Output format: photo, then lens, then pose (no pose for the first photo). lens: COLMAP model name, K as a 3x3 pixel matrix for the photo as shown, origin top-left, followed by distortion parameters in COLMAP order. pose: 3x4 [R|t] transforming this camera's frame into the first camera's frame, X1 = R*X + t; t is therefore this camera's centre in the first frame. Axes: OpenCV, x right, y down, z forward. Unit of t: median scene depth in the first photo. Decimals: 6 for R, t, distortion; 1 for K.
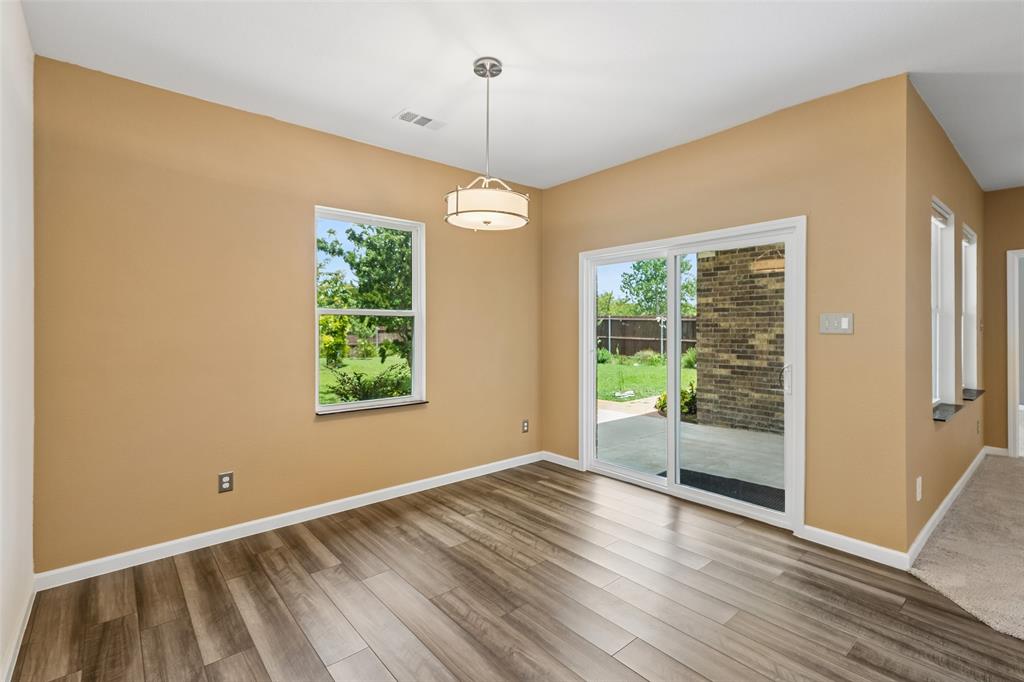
lens RADIAL K [[468.3, 0, 510.4], [0, 468.3, 327.9], [0, 0, 1]] dist [0.014486, -0.001426]
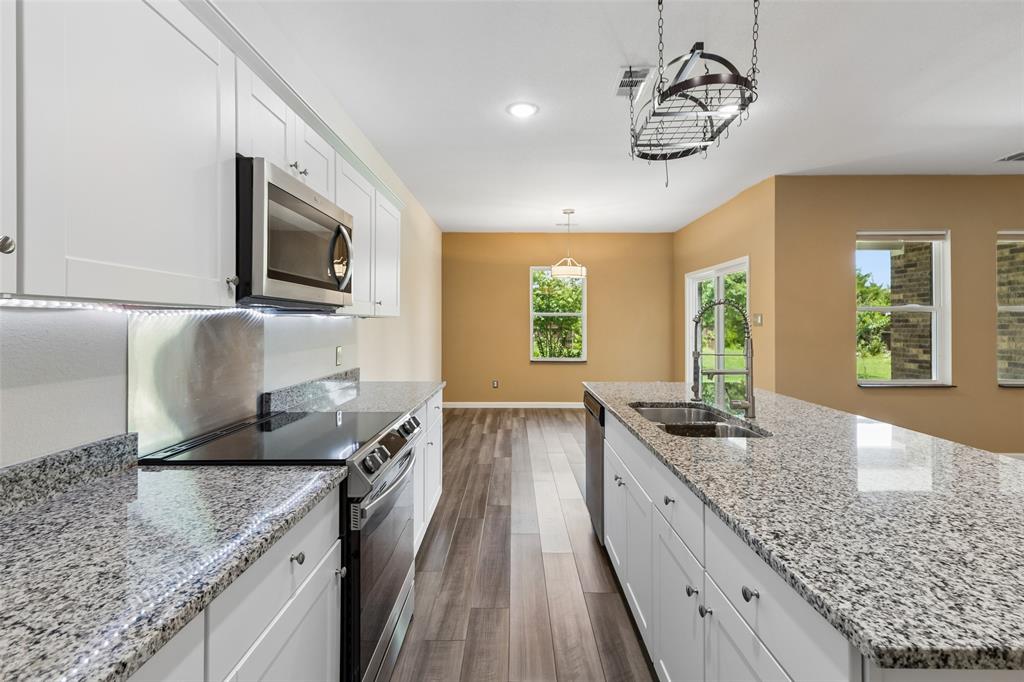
lens RADIAL K [[468.3, 0, 510.4], [0, 468.3, 327.9], [0, 0, 1]] dist [0.014486, -0.001426]
pose [[0.754234, 0.007558, -0.656563, 0.474032], [-0.003298, 0.999965, 0.007723, 0.004911], [0.656598, -0.003660, 0.754232, -0.360778]]
